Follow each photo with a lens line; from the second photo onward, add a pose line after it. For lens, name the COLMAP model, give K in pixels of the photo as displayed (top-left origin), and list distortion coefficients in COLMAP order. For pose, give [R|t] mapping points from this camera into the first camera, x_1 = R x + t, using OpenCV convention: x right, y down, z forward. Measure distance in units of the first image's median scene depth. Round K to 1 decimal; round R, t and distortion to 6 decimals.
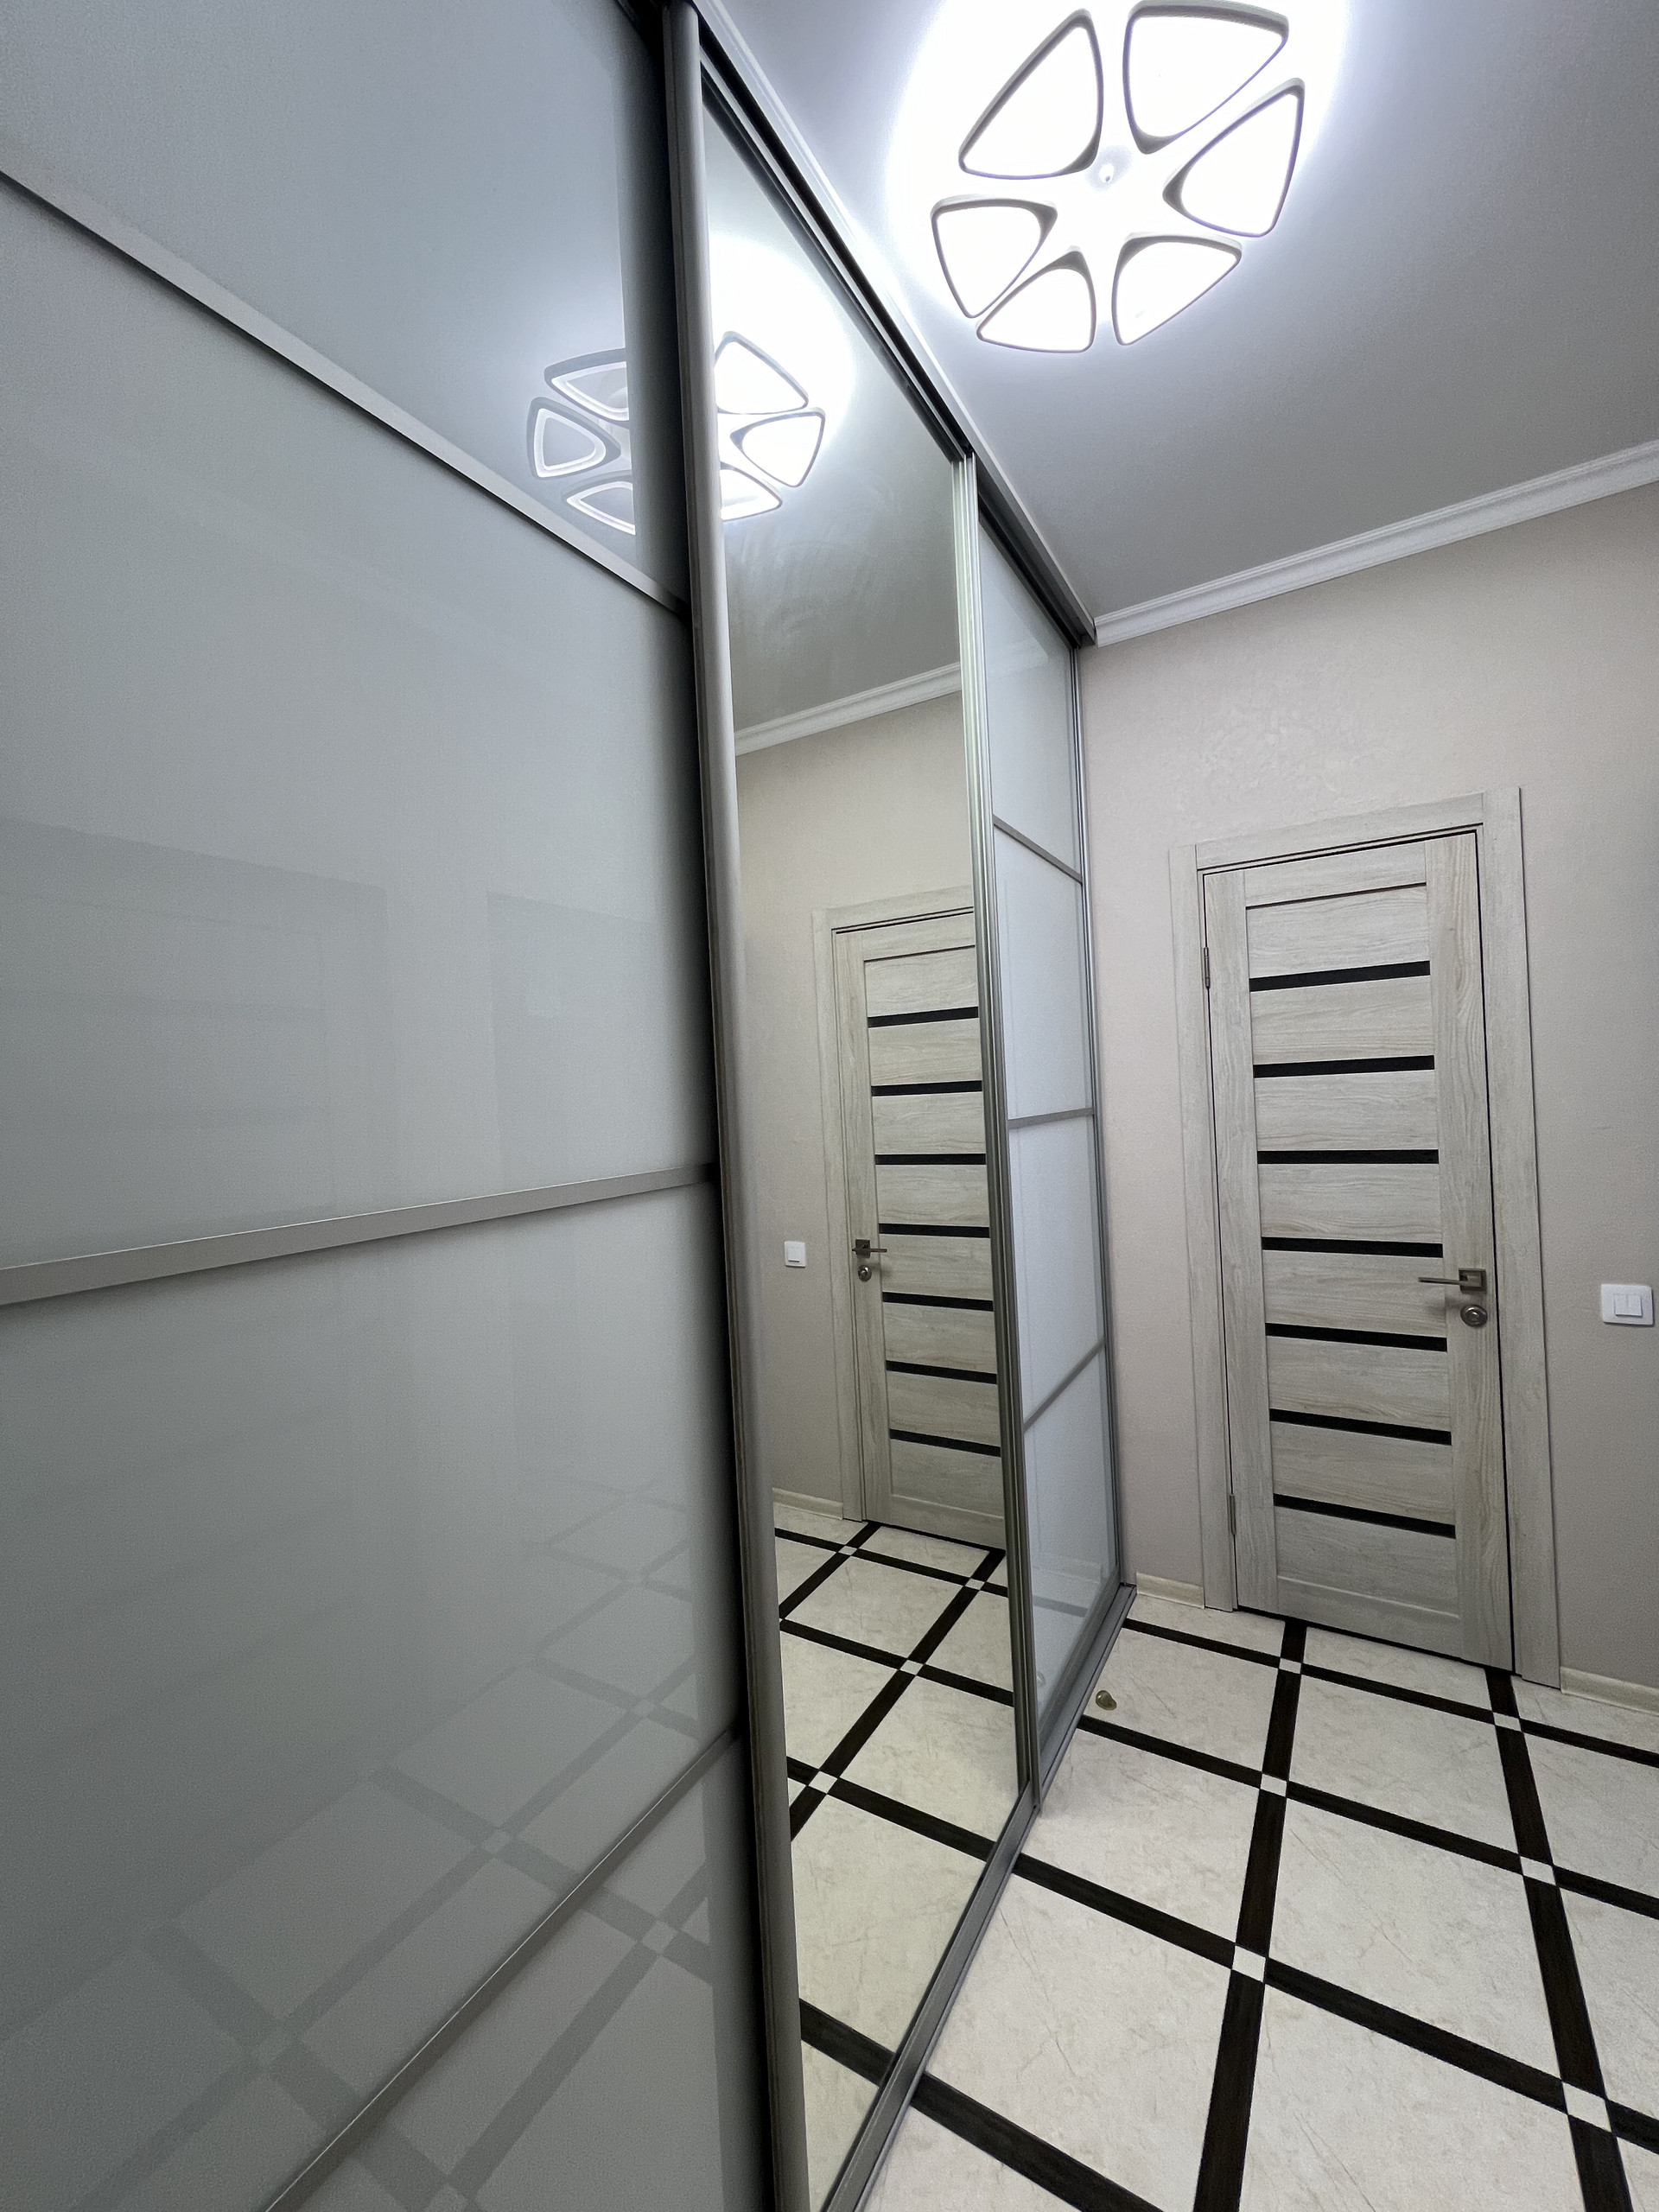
lens RADIAL K [[884.1, 0, 829.9], [0, 884.1, 1103.0], [0, 0, 1]] dist [-0.001656, 0.000525]
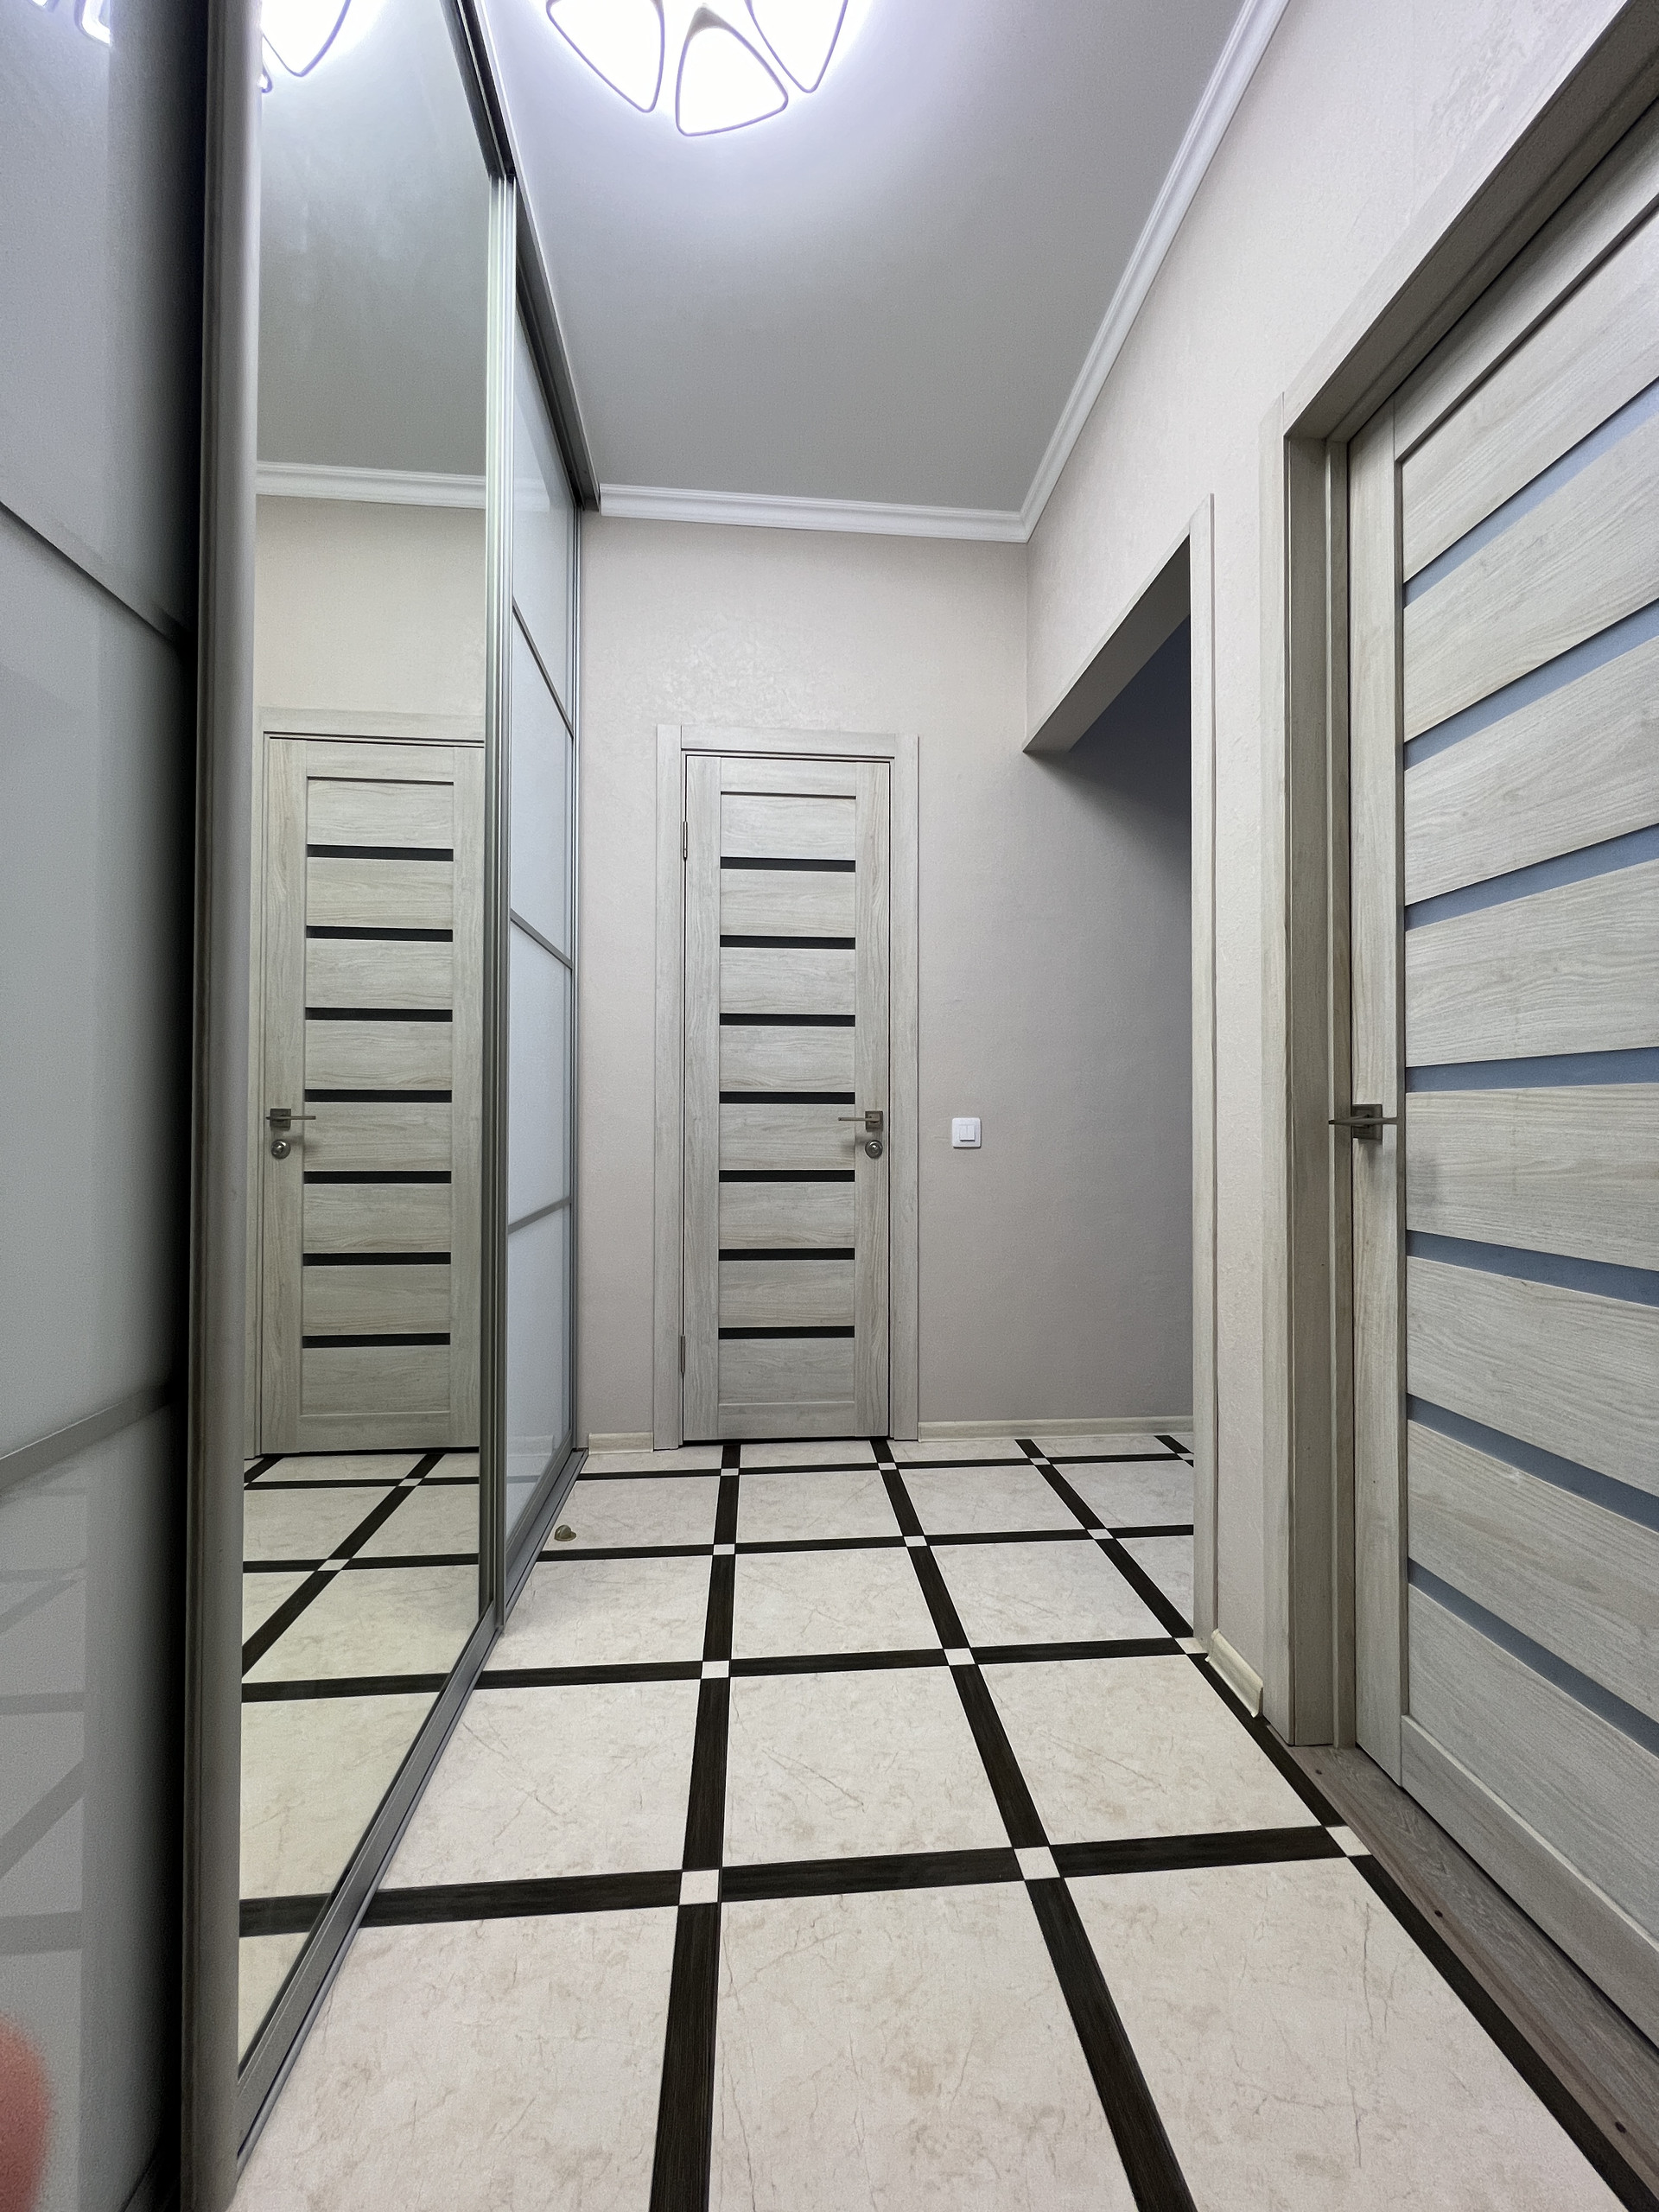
lens RADIAL K [[884.1, 0, 824.9], [0, 884.1, 1109.0], [0, 0, 1]] dist [-0.001656, 0.000525]
pose [[0.805416, 0.062309, 0.589426, -0.054062], [-0.038697, 0.997865, -0.052608, 0.240904], [-0.591445, 0.019562, 0.806108, 0.042759]]
